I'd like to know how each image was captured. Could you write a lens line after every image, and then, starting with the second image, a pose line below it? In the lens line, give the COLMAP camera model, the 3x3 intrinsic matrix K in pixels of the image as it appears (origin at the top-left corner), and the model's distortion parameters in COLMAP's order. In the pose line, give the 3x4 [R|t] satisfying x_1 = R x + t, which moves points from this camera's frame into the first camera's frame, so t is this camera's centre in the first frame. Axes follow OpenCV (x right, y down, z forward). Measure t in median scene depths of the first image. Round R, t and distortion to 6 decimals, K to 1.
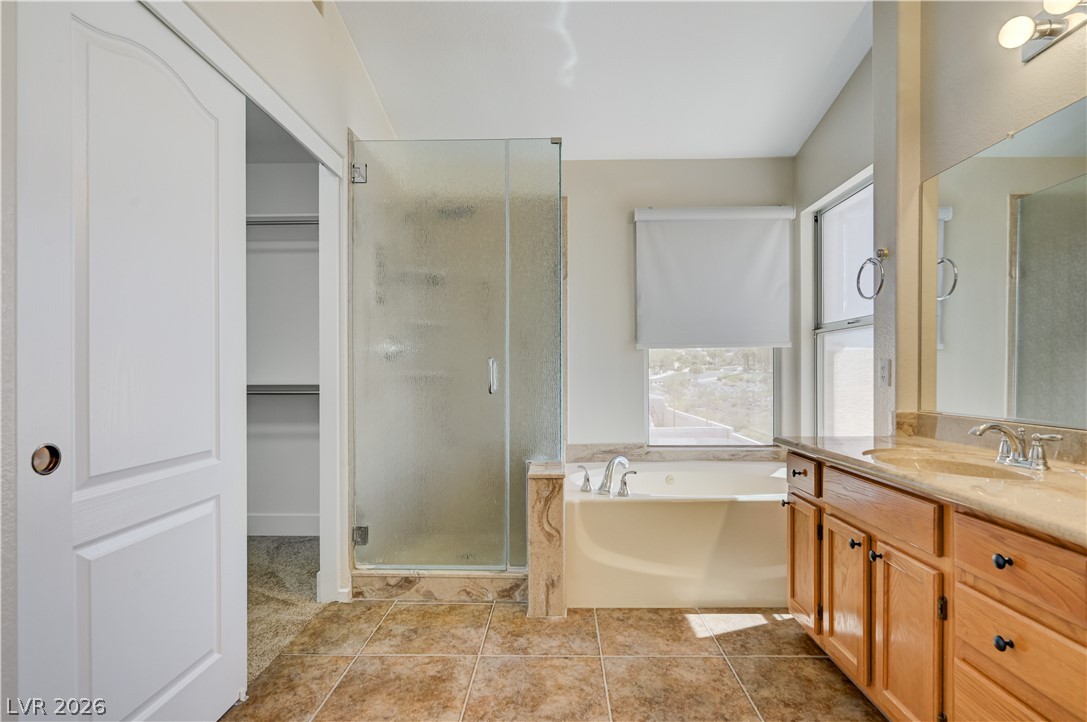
lens RADIAL K [[541.8, 0, 548.9], [0, 541.8, 376.9], [0, 0, 1]] dist [-0.000894, 0.000866]
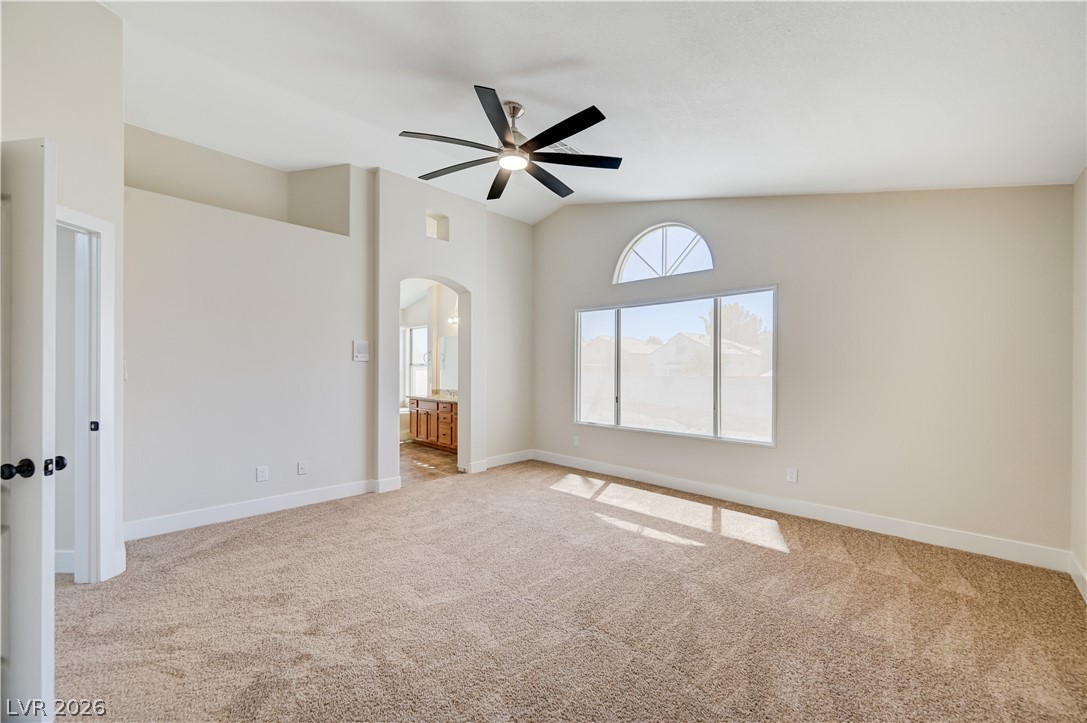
lens RADIAL K [[436.4, 0, 559.0], [0, 436.4, 365.0], [0, 0, 1]] dist [-0.002945, 0.001350]
pose [[0.659567, 0.010297, 0.751575, -1.223304], [-0.001943, 0.999926, -0.011994, -0.082084], [-0.751643, 0.006450, 0.659538, -1.923483]]
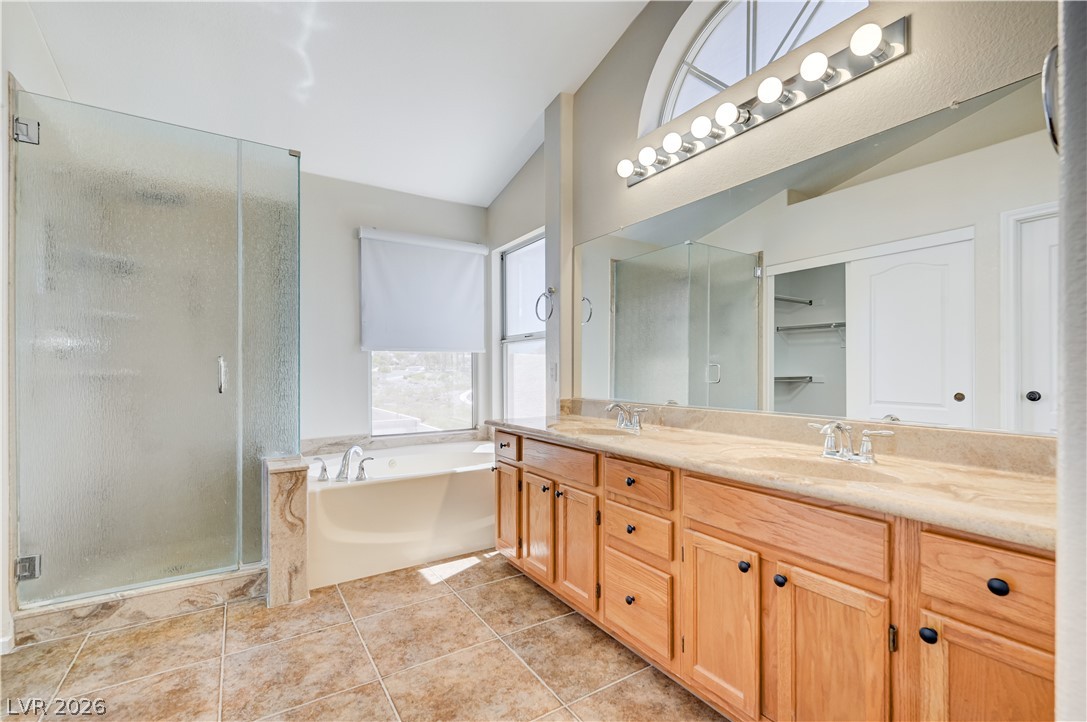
lens RADIAL K [[474.7, 0, 546.8], [0, 474.7, 373.7], [0, 0, 1]] dist [-0.001298, -0.000112]
pose [[0.827749, -0.000589, 0.561099, -0.105905], [0.002922, 0.999990, -0.003261, 0.000542], [-0.561092, 0.004339, 0.827742, -0.048055]]
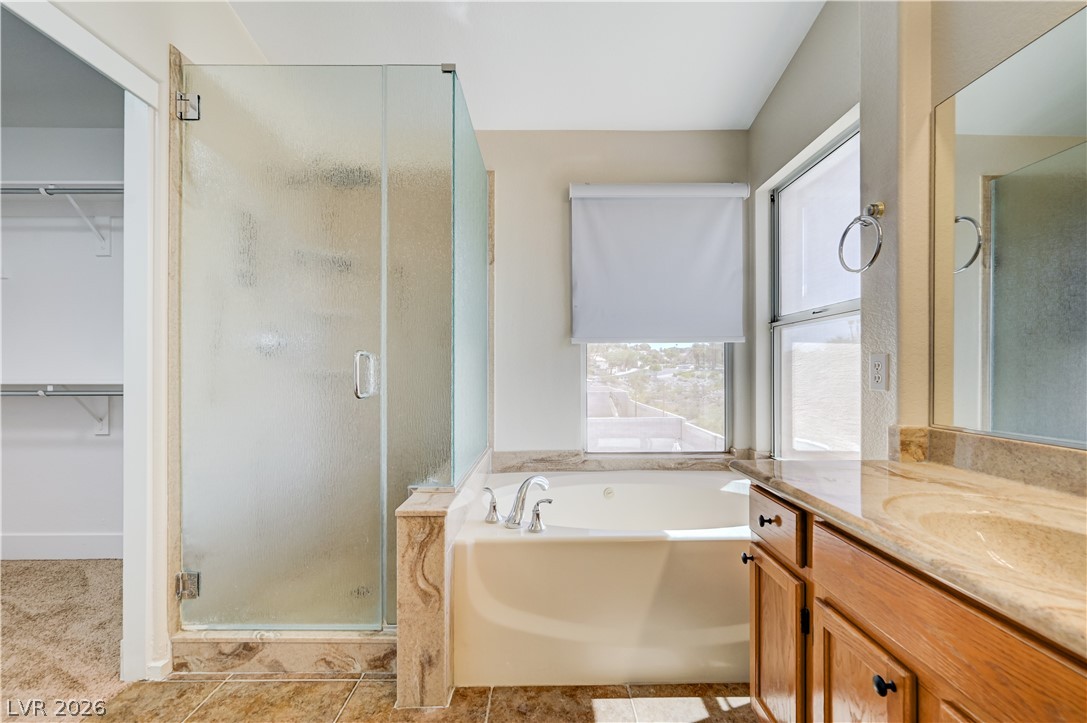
lens RADIAL K [[457.0, 0, 547.4], [0, 457.0, 369.8], [0, 0, 1]] dist [0.000807, 0.000489]
pose [[0.999480, 0.002626, 0.032126, 0.141686], [-0.002386, 0.999969, -0.007490, -0.005003], [-0.032145, 0.007409, 0.999456, 0.373014]]
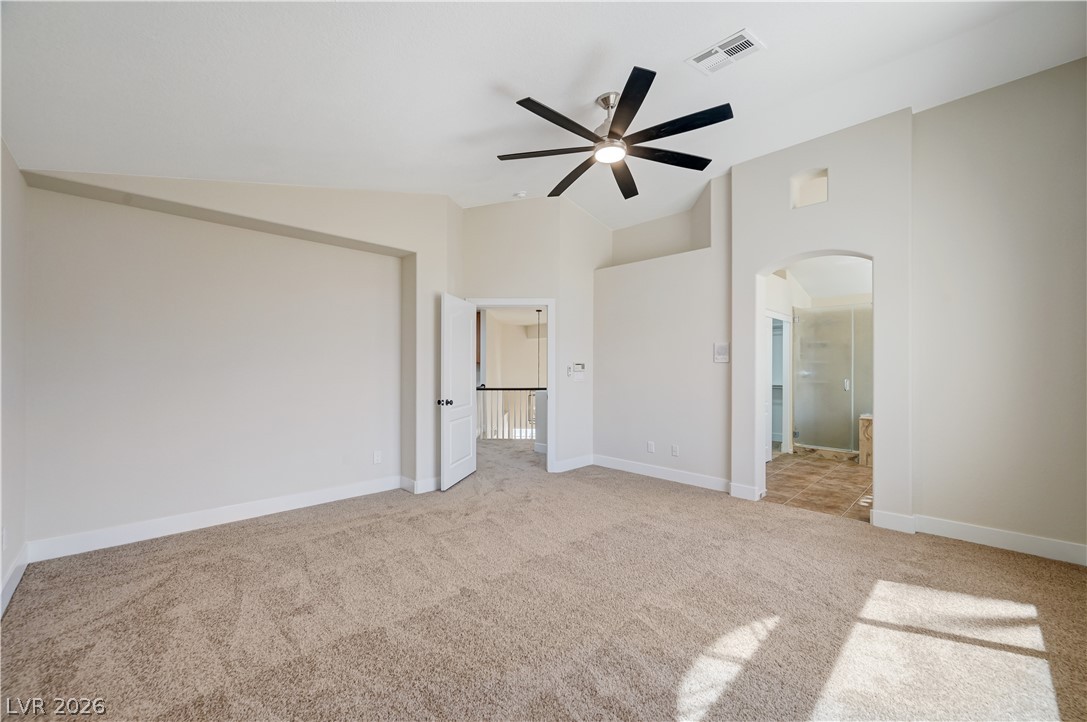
lens RADIAL K [[436.4, 0, 544.2], [0, 436.4, 366.0], [0, 0, 1]] dist [-0.002945, 0.001350]
pose [[0.721209, 0.001435, -0.692716, 0.379251], [-0.006276, 0.999970, -0.004463, -0.090389], [0.692689, 0.007566, 0.721197, -1.990275]]
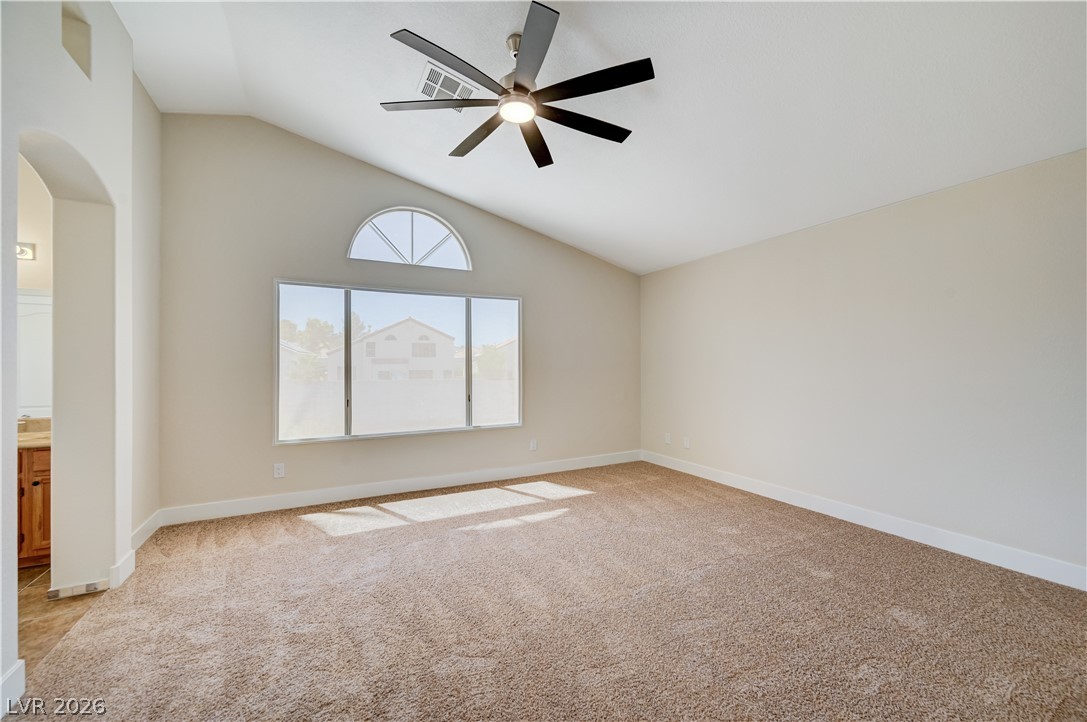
lens RADIAL K [[436.4, 0, 549.4], [0, 436.4, 356.5], [0, 0, 1]] dist [-0.002945, 0.001350]
pose [[-0.501282, 0.011304, 0.865210, -1.299494], [0.005824, 0.999936, -0.009690, -0.100533], [-0.865264, 0.000182, -0.501316, -0.494734]]
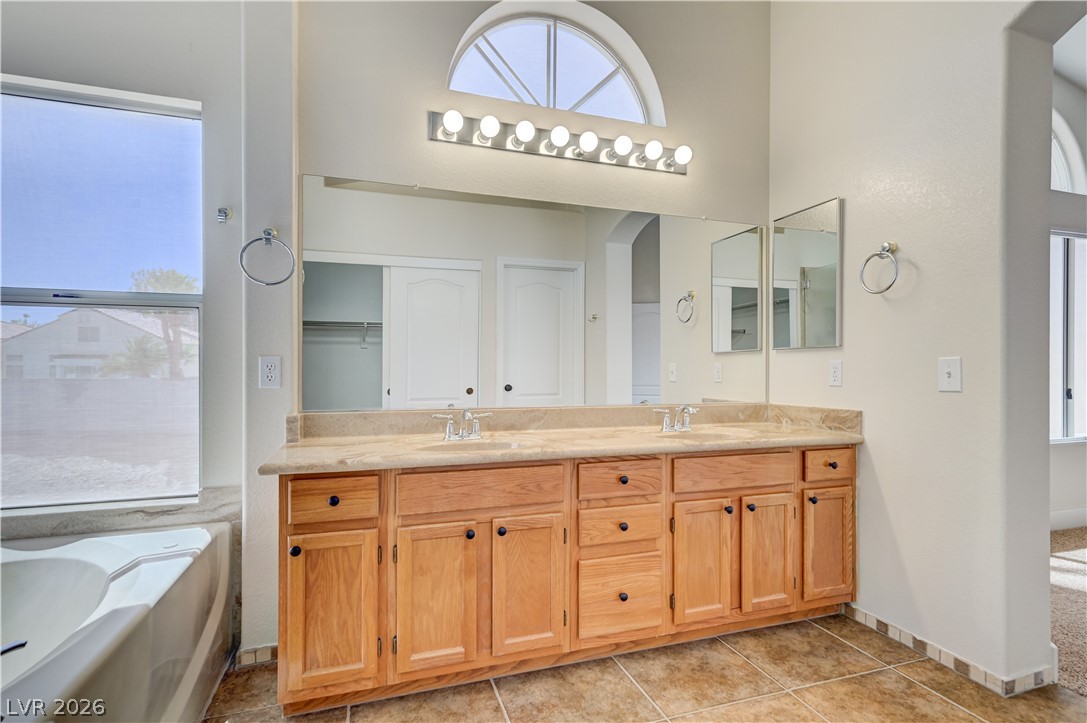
lens RADIAL K [[541.8, 0, 550.0], [0, 541.8, 364.9], [0, 0, 1]] dist [-0.000894, 0.000866]
pose [[-0.349764, 0.012120, 0.936760, -0.334089], [0.005800, 0.999925, -0.010771, -0.006523], [-0.936820, 0.001665, -0.349808, 0.839141]]
